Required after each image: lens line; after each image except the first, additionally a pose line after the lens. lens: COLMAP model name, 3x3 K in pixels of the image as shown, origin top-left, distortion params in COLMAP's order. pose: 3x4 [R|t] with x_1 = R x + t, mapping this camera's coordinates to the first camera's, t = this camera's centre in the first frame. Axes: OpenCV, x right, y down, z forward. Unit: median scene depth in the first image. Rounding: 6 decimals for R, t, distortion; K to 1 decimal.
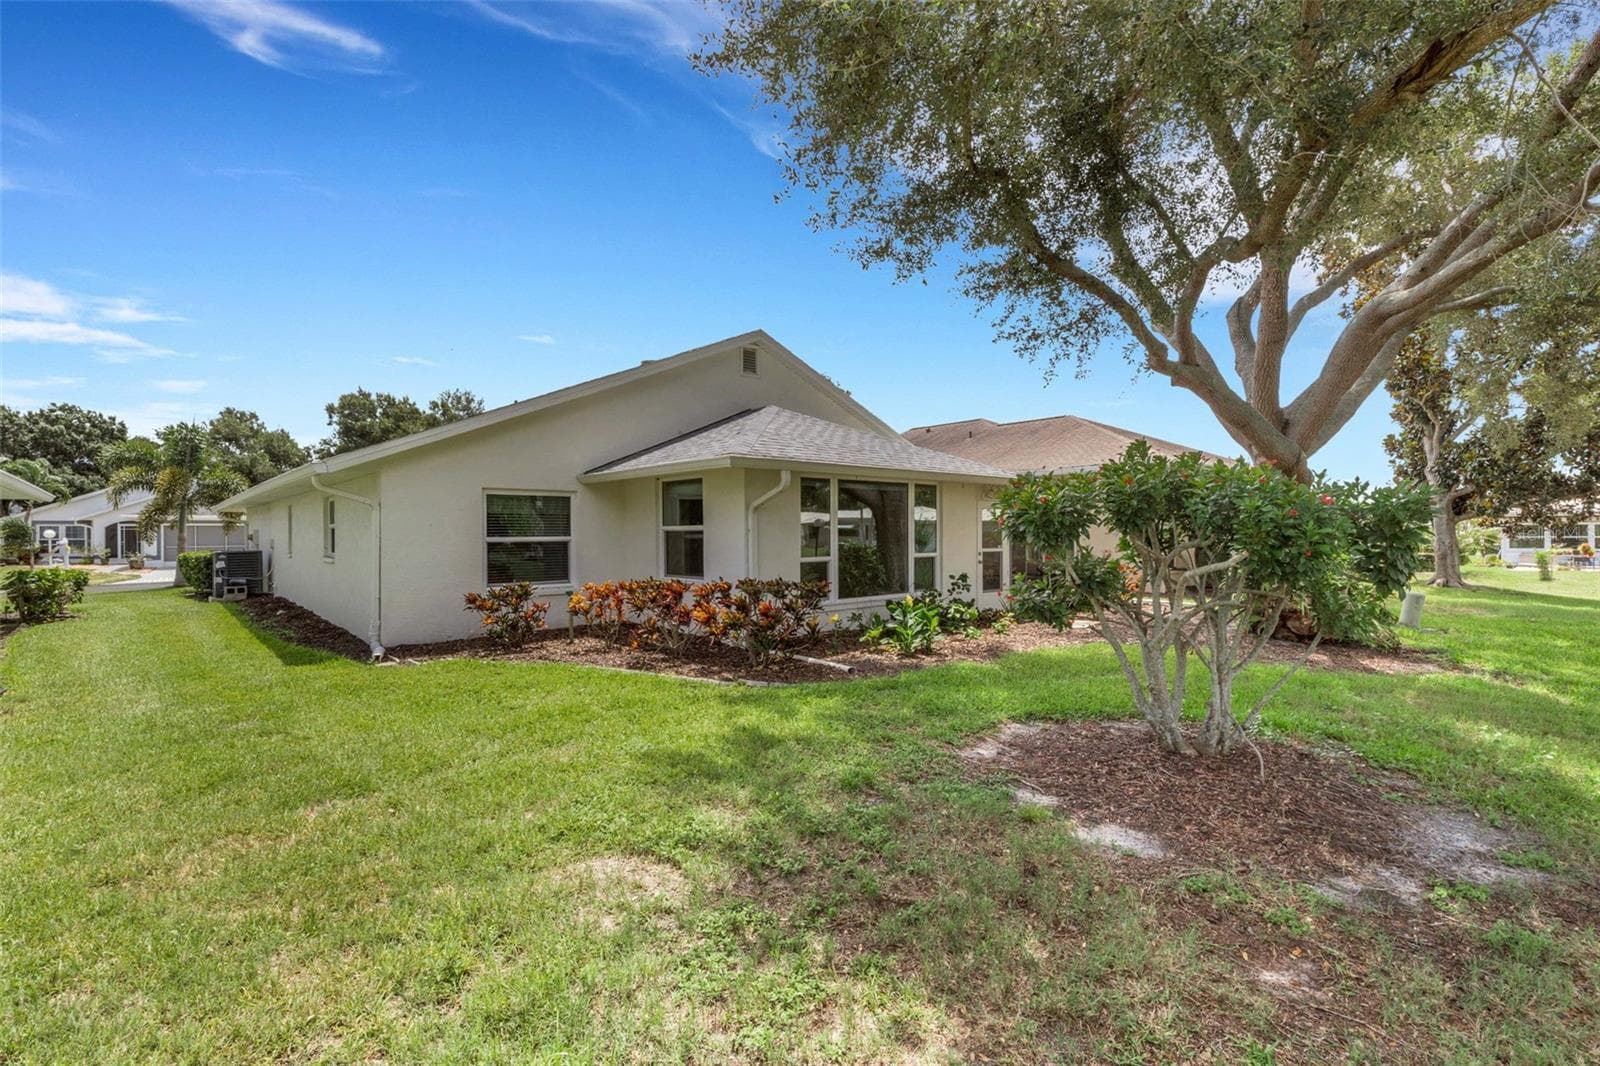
lens RADIAL K [[751.2, 0, 800.0], [0, 751.2, 533.0], [0, 0, 1]] dist [0.004816, 0.000662]
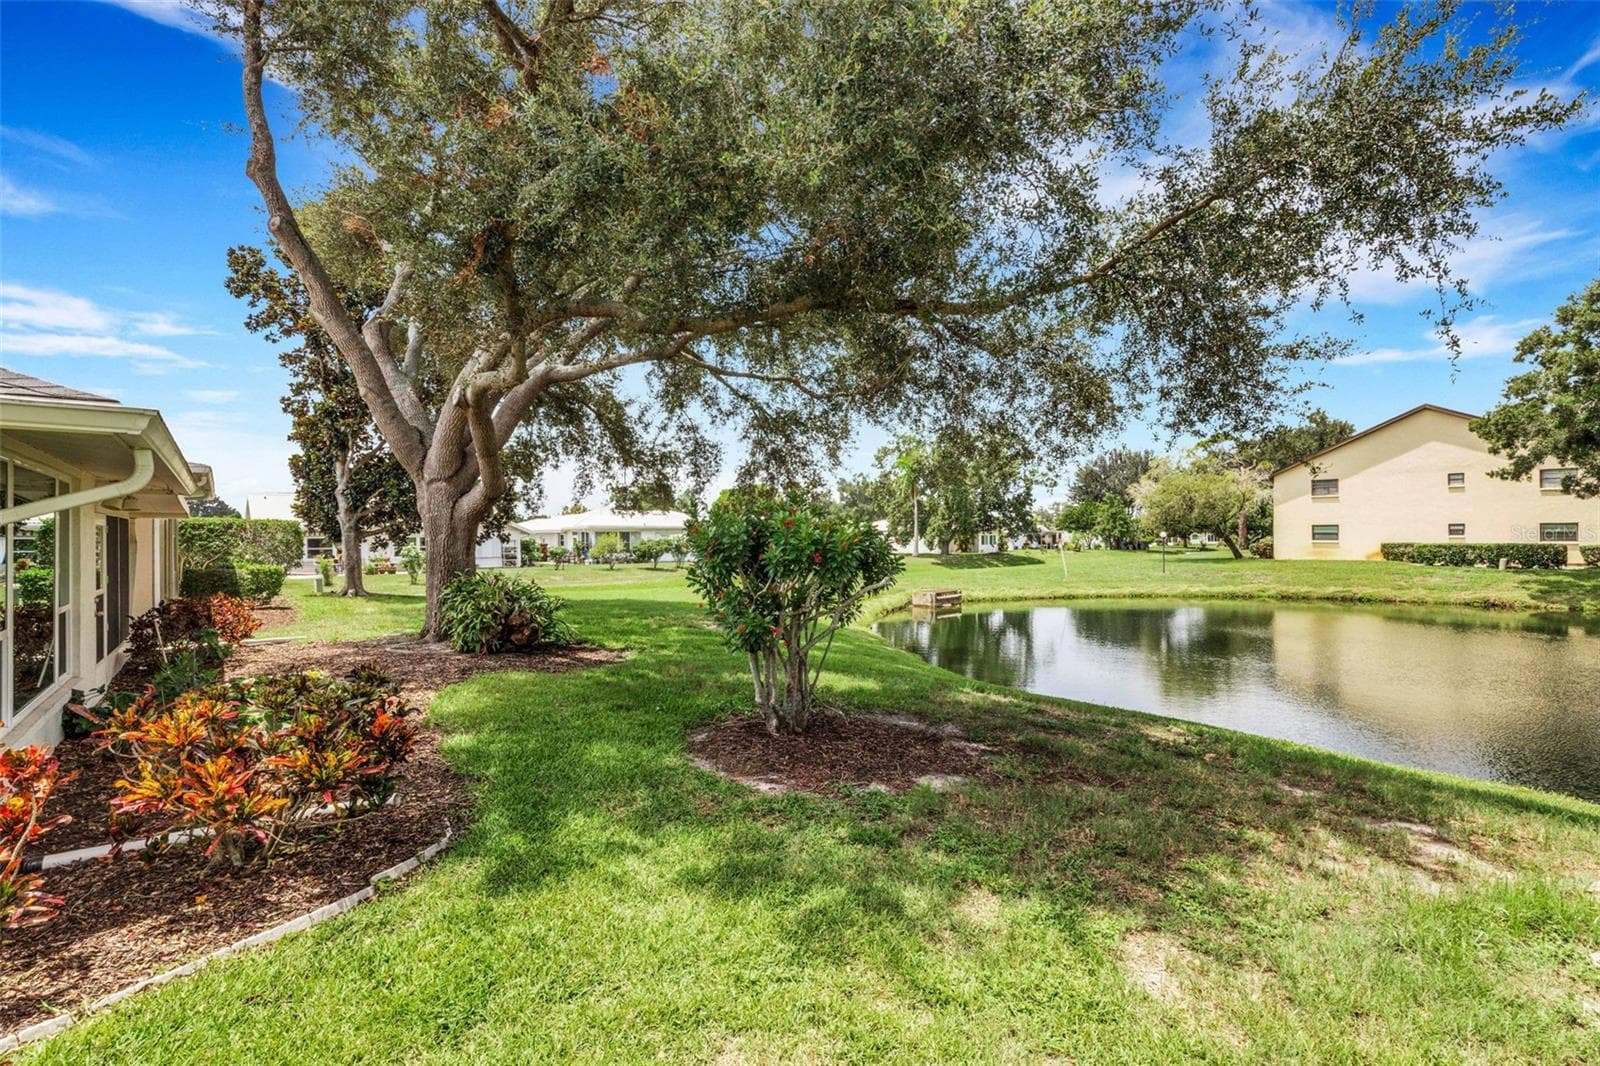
lens RADIAL K [[751.2, 0, 800.0], [0, 751.2, 533.0], [0, 0, 1]] dist [0.004816, 0.000662]
pose [[0.056509, 0.003827, 0.998395, -0.756868], [0.010752, 0.999932, -0.004441, -0.041105], [-0.998344, 0.010986, 0.056464, 0.898498]]
